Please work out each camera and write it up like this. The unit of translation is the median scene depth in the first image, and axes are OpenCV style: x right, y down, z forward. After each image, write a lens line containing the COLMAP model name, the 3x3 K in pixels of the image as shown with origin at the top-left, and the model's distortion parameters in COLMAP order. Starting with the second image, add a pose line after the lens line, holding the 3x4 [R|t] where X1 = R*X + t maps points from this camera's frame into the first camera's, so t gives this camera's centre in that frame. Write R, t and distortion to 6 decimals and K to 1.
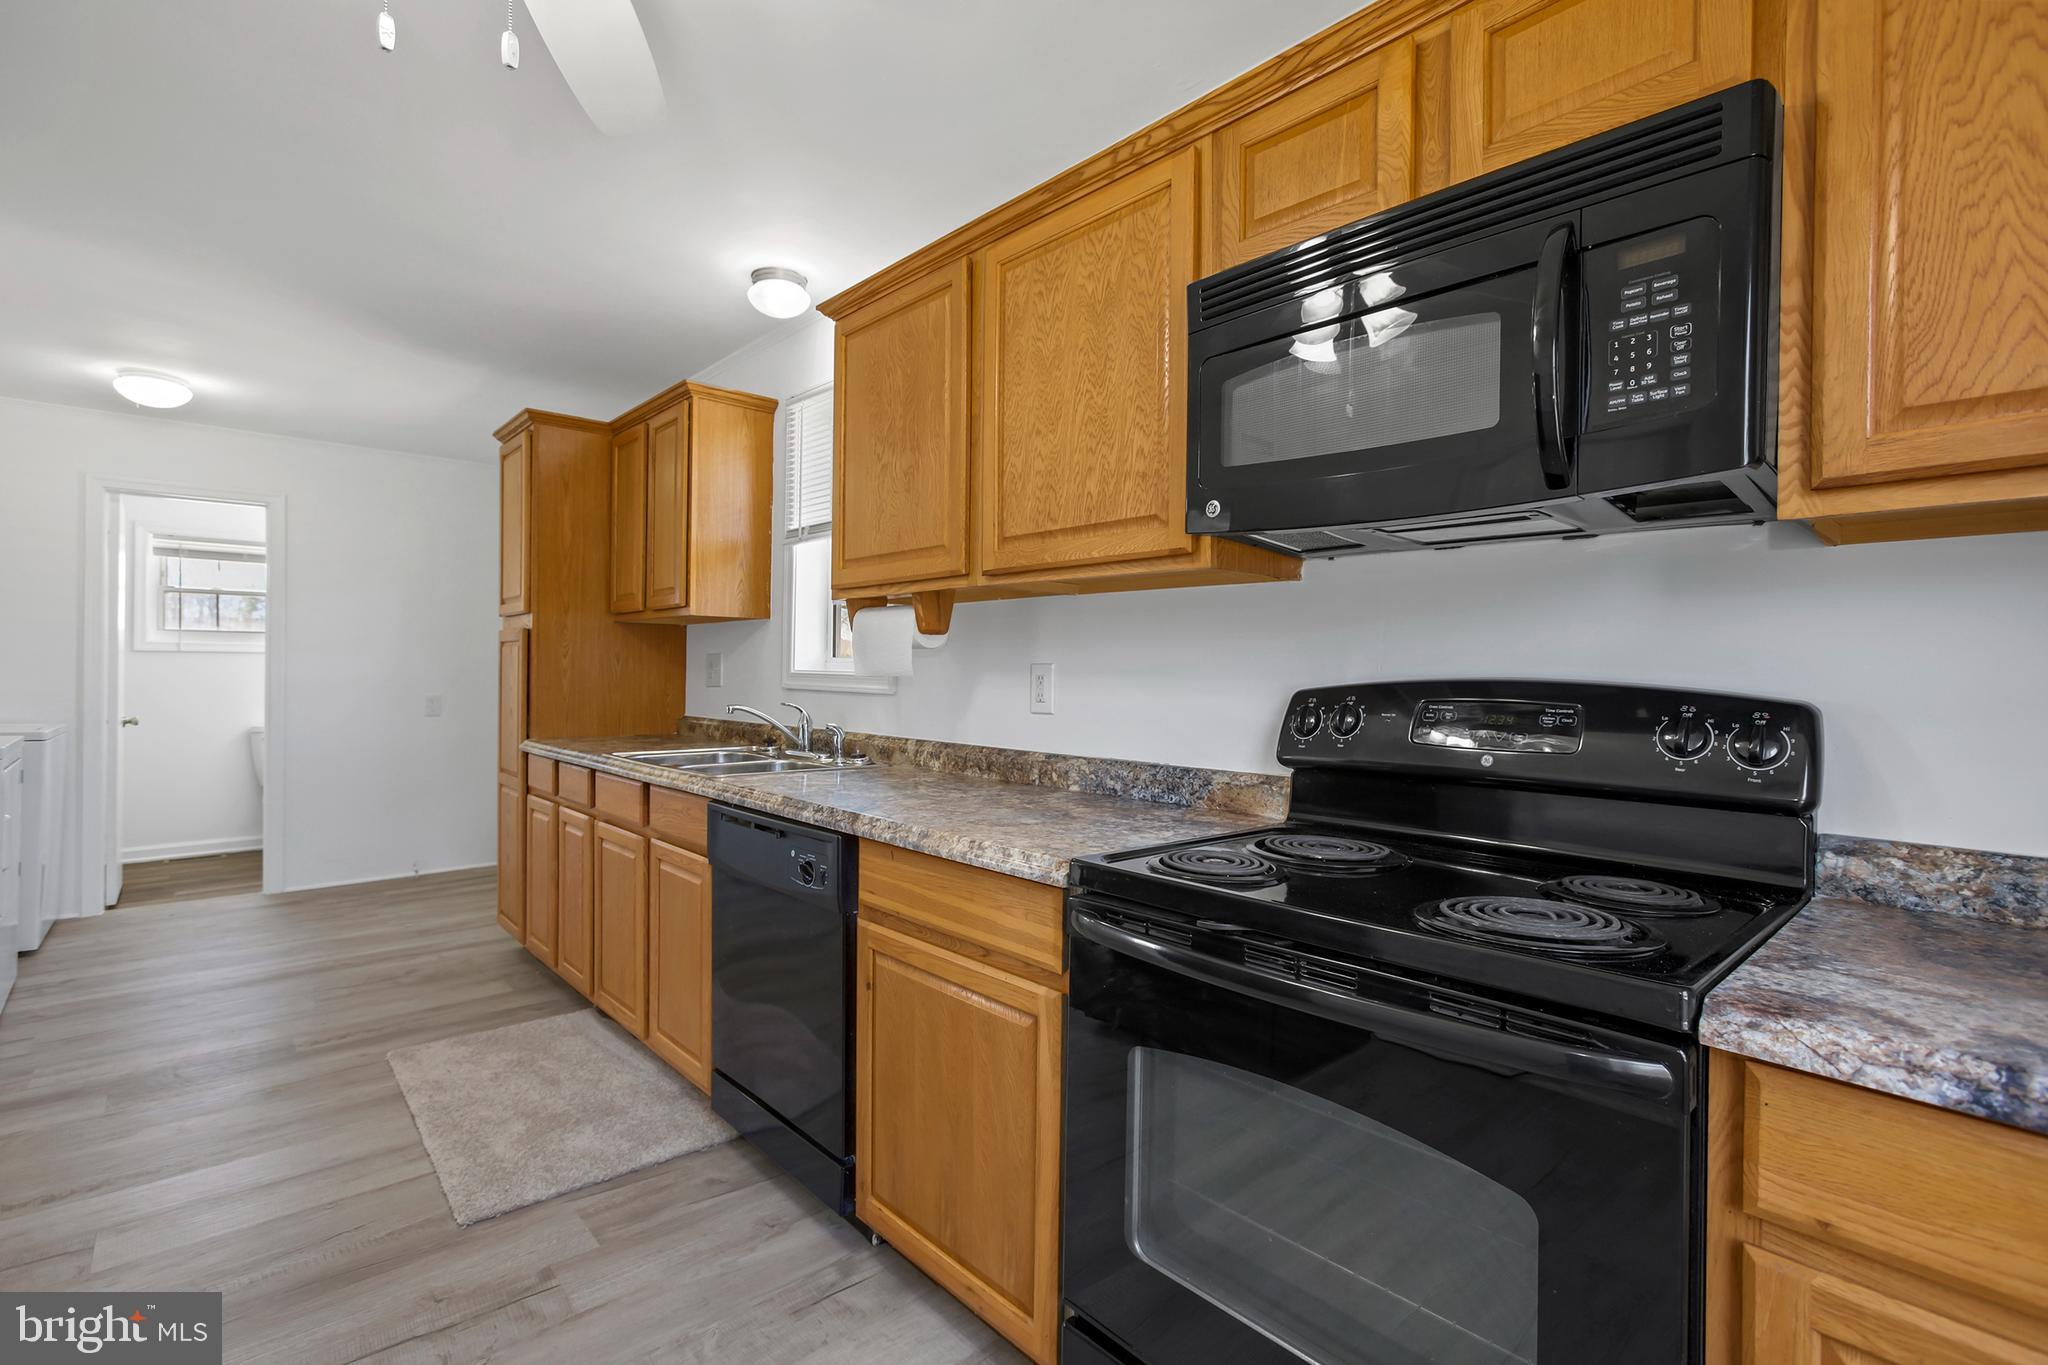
lens RADIAL K [[900.4, 0, 1024.0], [0, 900.4, 691.4], [0, 0, 1]] dist [-0.058611, 0.028729]
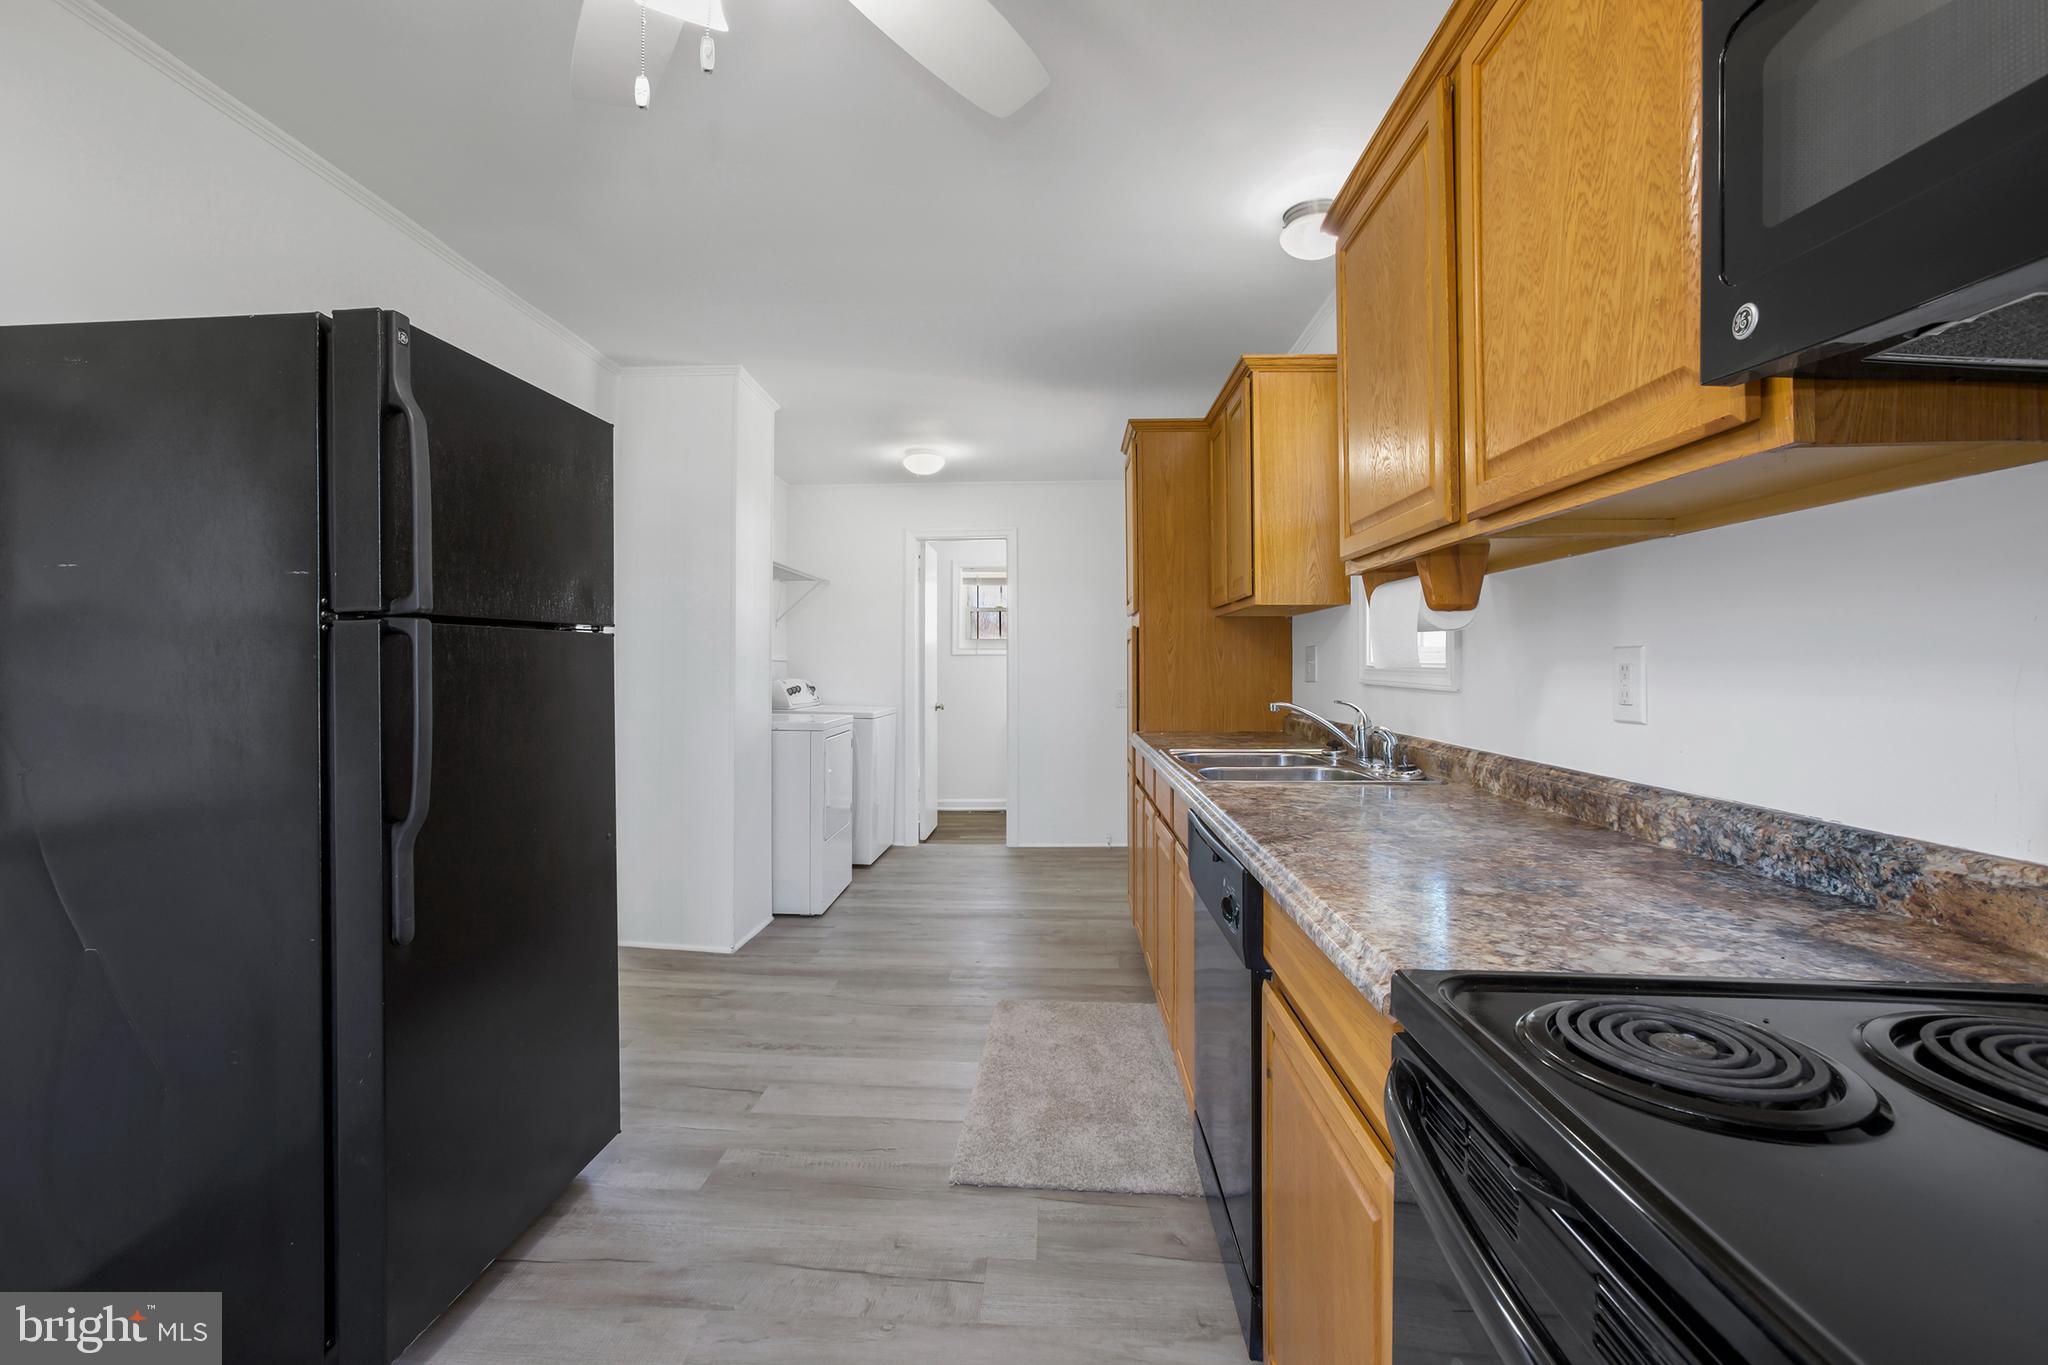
lens RADIAL K [[904.7, 0, 1017.8], [0, 904.7, 666.1], [0, 0, 1]] dist [-0.025704, 0.014815]
pose [[0.705446, -0.010803, -0.708681, 0.172116], [-0.006504, 0.999743, -0.021715, 0.000654], [0.708733, 0.019928, 0.705195, 0.227629]]
